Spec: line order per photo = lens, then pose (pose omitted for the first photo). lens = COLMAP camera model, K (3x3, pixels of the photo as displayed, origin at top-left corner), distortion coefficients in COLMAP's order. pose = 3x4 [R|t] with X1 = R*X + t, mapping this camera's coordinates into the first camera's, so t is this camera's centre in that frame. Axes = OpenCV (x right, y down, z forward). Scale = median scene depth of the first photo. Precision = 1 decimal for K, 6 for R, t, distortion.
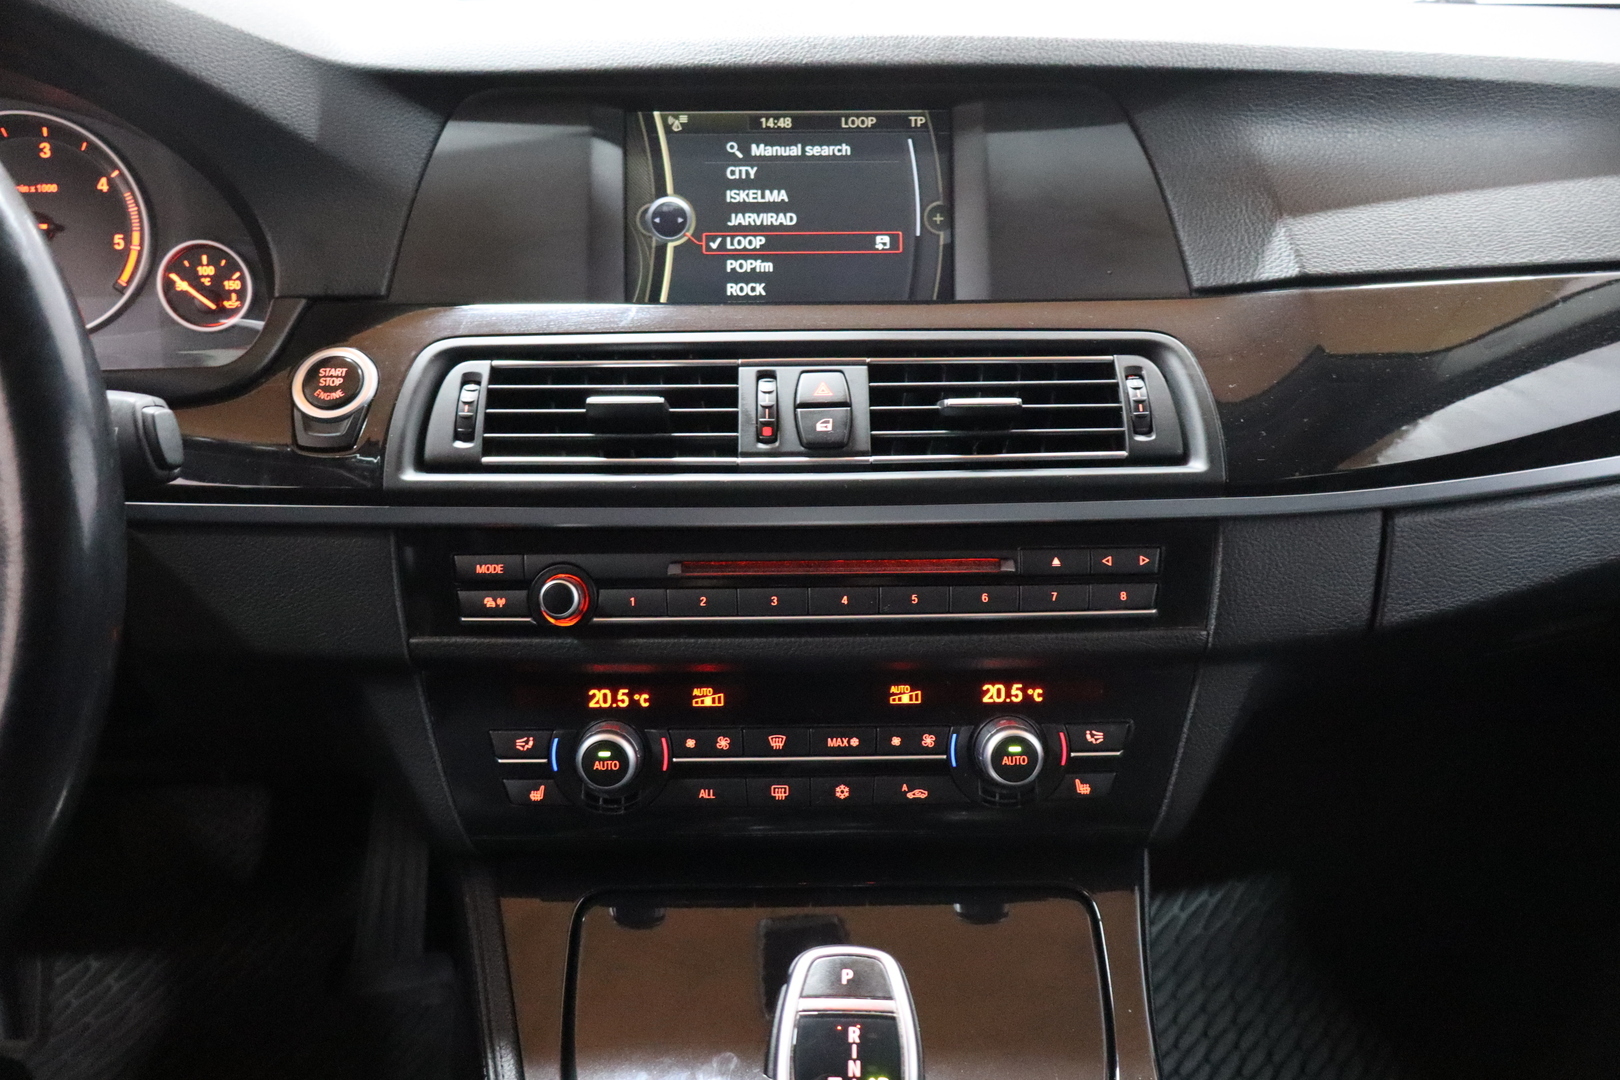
lens RADIAL K [[1359.4, 0, 788.6], [0, 1359.4, 540.2], [0, 0, 1]] dist [0.005506, 0.001816]
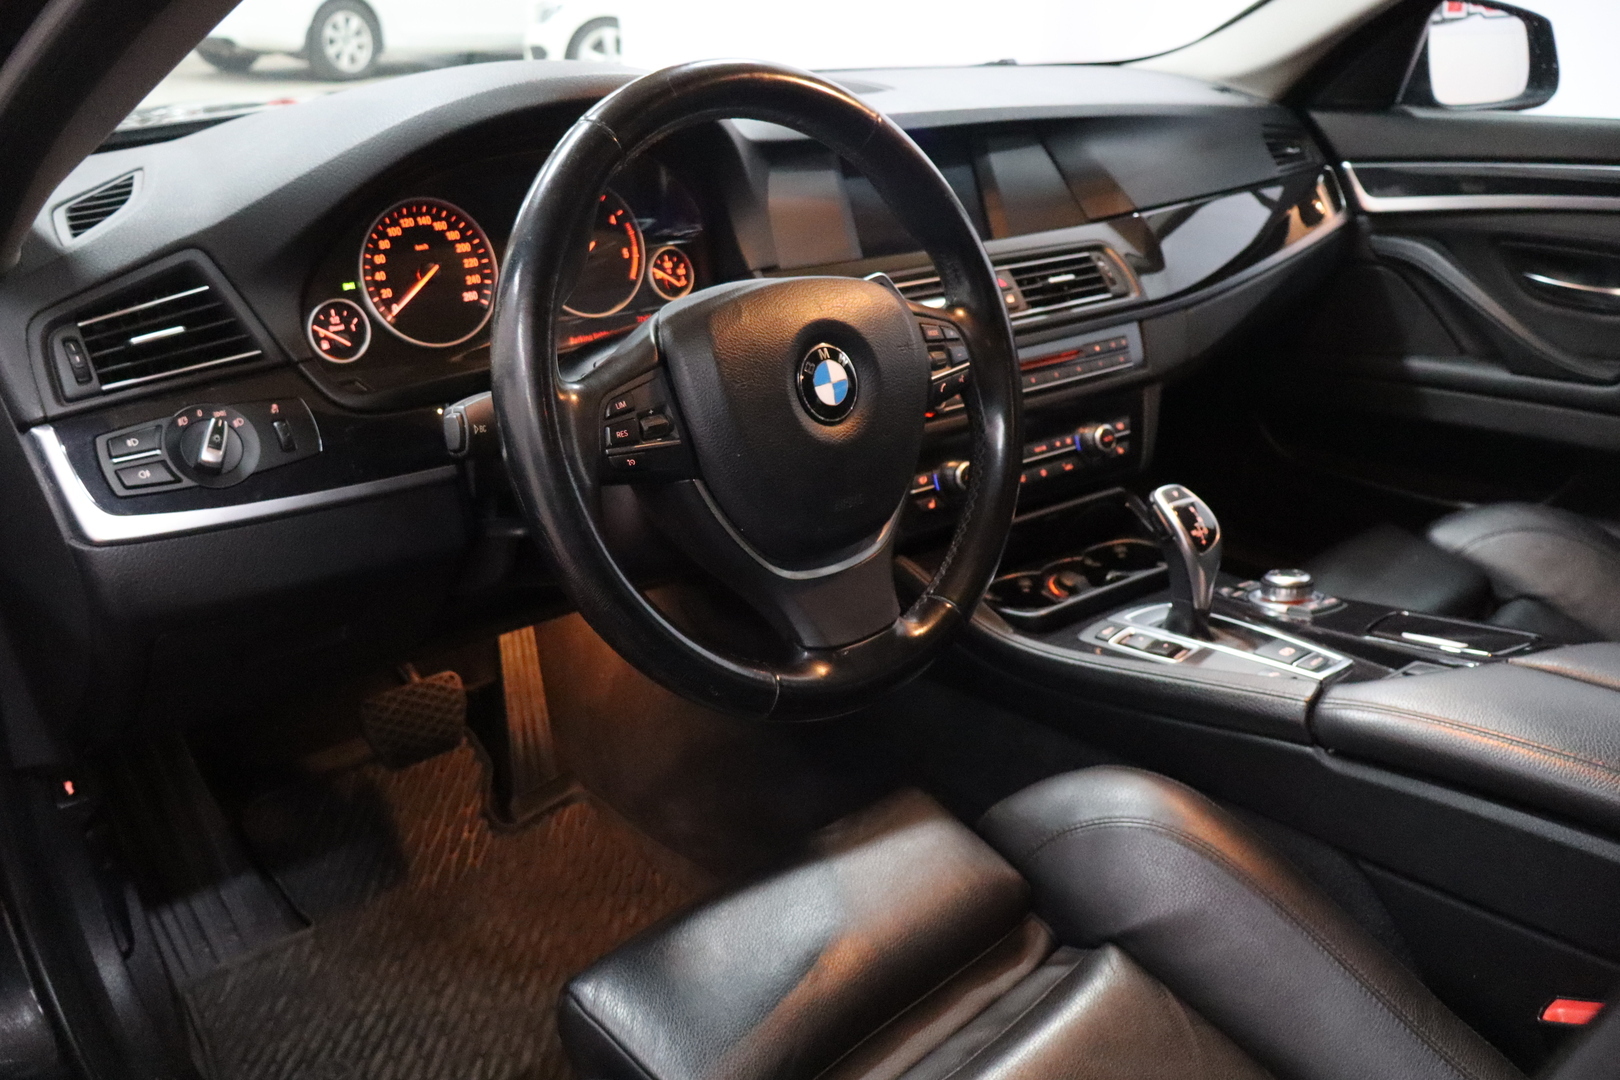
lens RADIAL K [[1359.4, 0, 788.6], [0, 1359.4, 540.2], [0, 0, 1]] dist [0.005506, 0.001816]
pose [[0.813335, -0.220342, 0.538458, -1.433455], [0.213944, 0.973933, 0.075382, 0.045245], [-0.541031, 0.053889, 0.839274, -0.538342]]
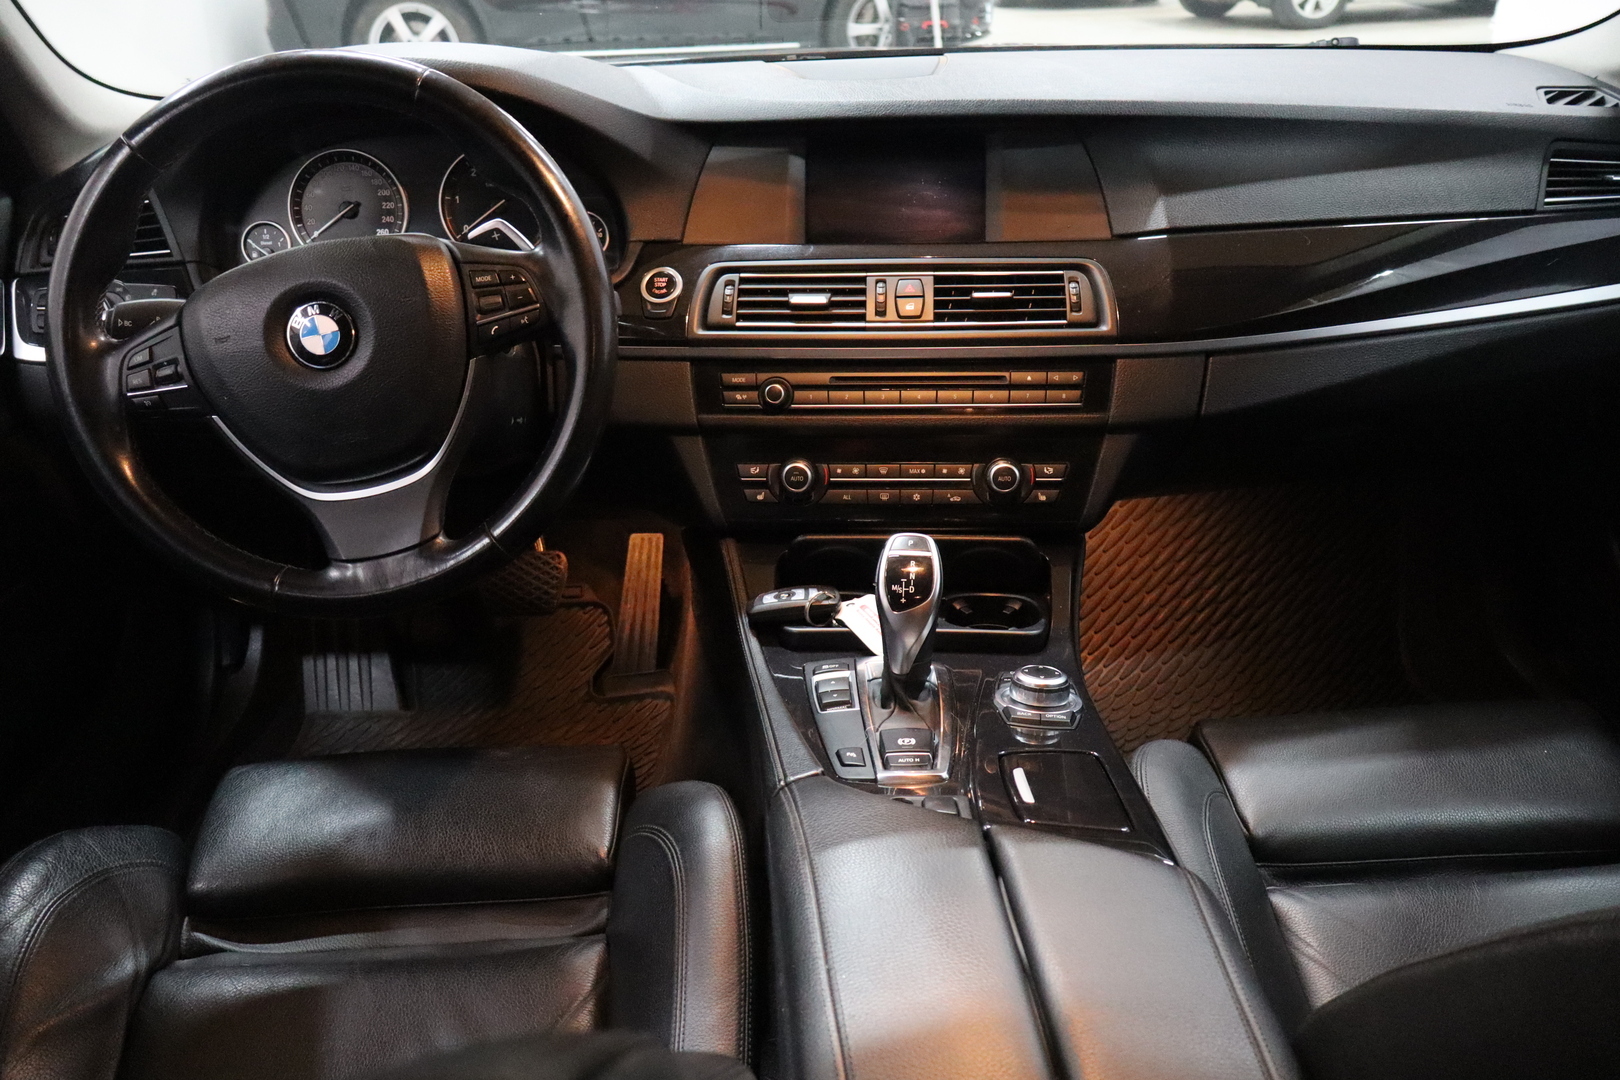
lens RADIAL K [[1359.4, 0, 788.6], [0, 1359.4, 540.2], [0, 0, 1]] dist [0.005506, 0.001816]
pose [[0.996035, 0.016316, -0.087452, 0.028428], [-0.012276, 0.998842, 0.046527, 0.159652], [0.088110, -0.045269, 0.995082, -0.962207]]
